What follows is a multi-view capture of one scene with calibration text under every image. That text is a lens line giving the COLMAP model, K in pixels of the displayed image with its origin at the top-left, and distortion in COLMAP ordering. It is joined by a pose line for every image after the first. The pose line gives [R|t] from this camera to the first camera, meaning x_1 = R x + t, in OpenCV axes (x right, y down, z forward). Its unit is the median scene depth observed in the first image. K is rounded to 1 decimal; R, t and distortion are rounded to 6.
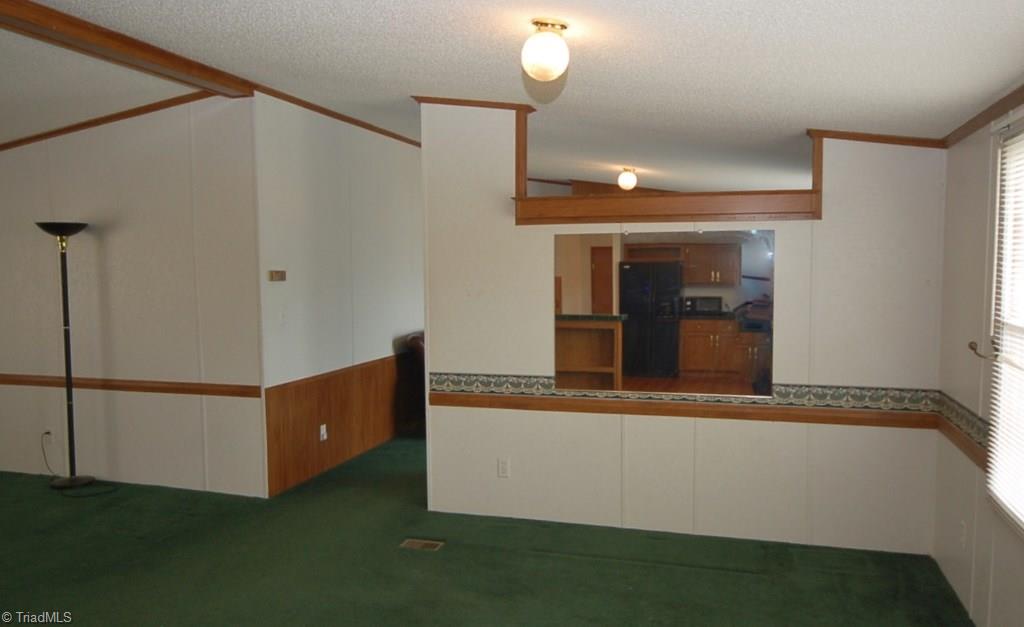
lens RADIAL K [[795.3, 0, 512.7], [0, 795.3, 321.9], [0, 0, 1]] dist [-0.003906, -0.007695]
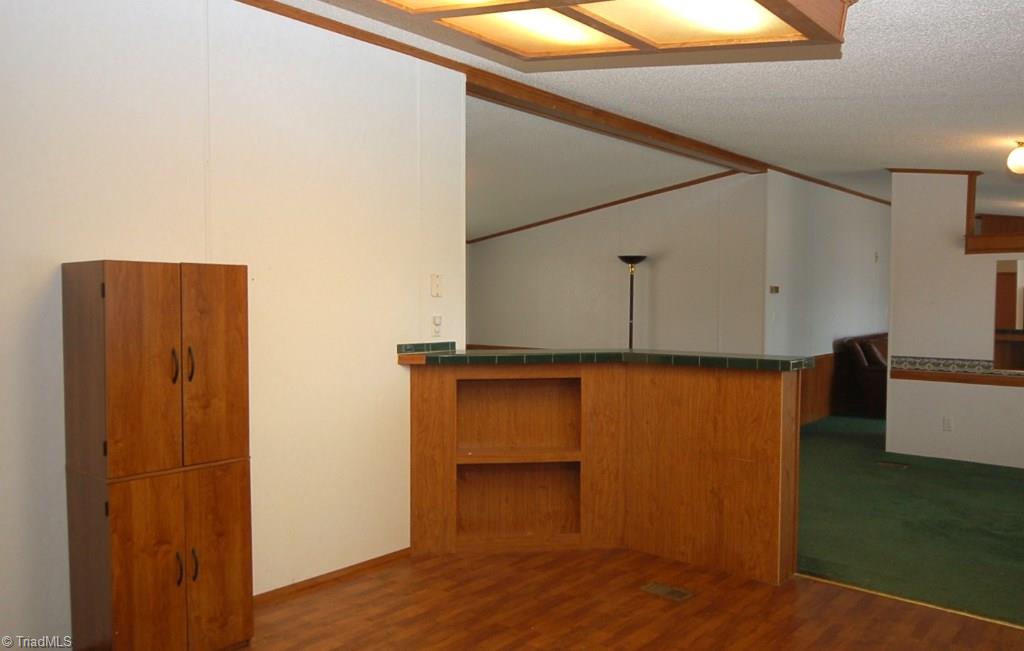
lens RADIAL K [[773.9, 0, 533.0], [0, 773.9, 335.4], [0, 0, 1]] dist [0.019408, -0.004162]
pose [[0.920472, 0.029512, -0.389694, -0.157259], [-0.035811, 0.999319, -0.008908, 0.063328], [0.389165, 0.022155, 0.920902, -0.576876]]
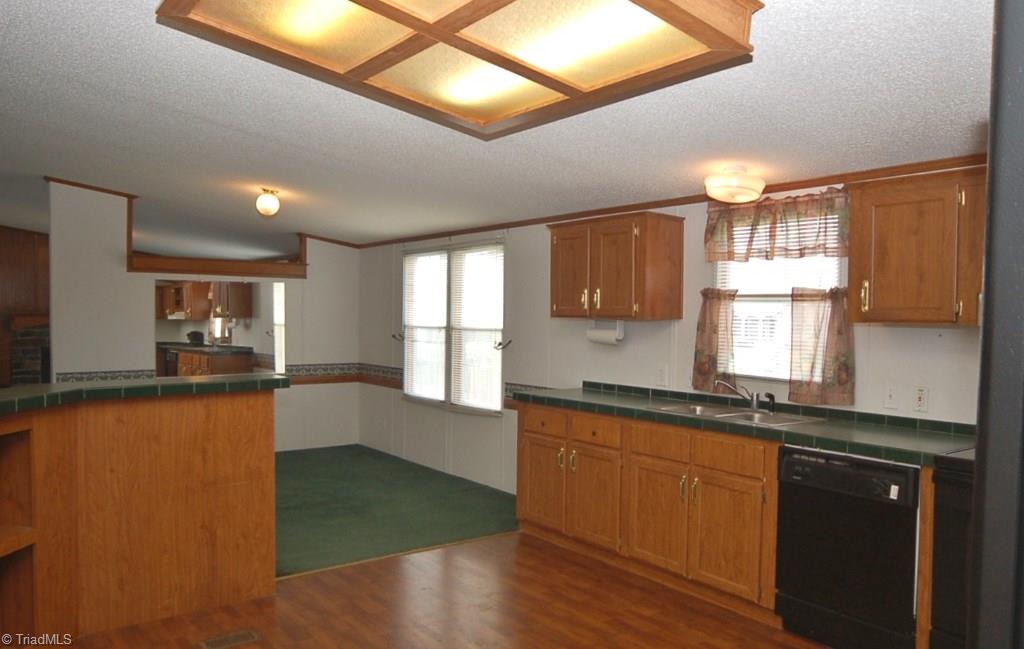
lens RADIAL K [[757.9, 0, 509.2], [0, 757.9, 327.5], [0, 0, 1]] dist [0.000204, 0.000375]
pose [[0.605368, -0.004429, 0.795934, -0.691803], [0.040217, 0.998877, -0.025030, 0.049713], [-0.794929, 0.047163, 0.604866, -0.448959]]
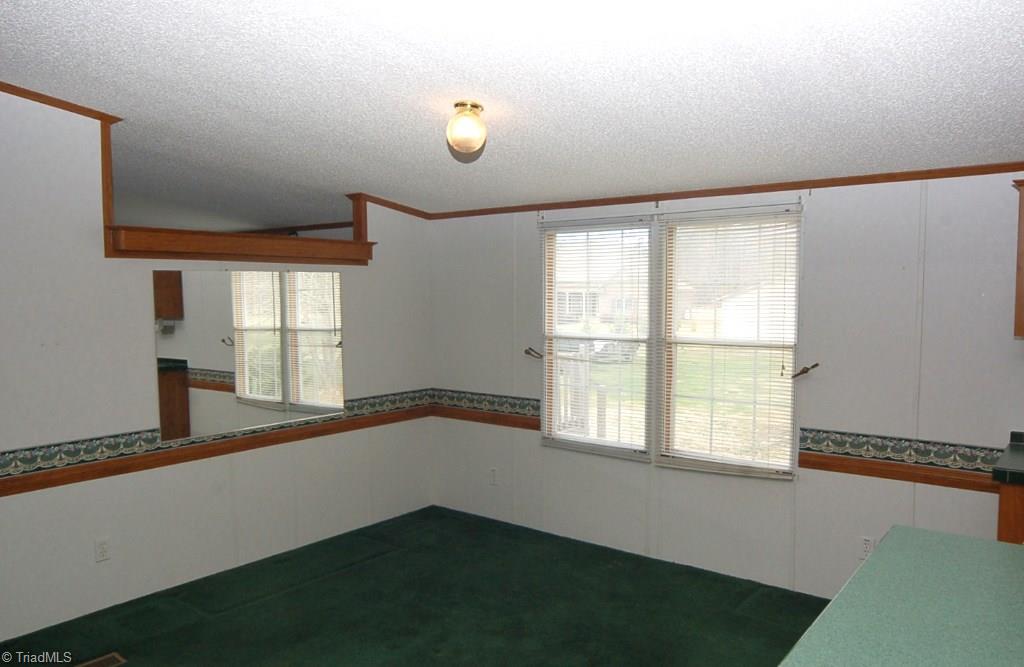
lens RADIAL K [[751.3, 0, 515.6], [0, 751.3, 333.3], [0, 0, 1]] dist [0.001780, -0.000496]
pose [[0.377459, -0.049698, 0.924692, -0.554570], [0.064106, 0.997566, 0.027446, -0.034360], [-0.923805, 0.048918, 0.379726, 0.291990]]
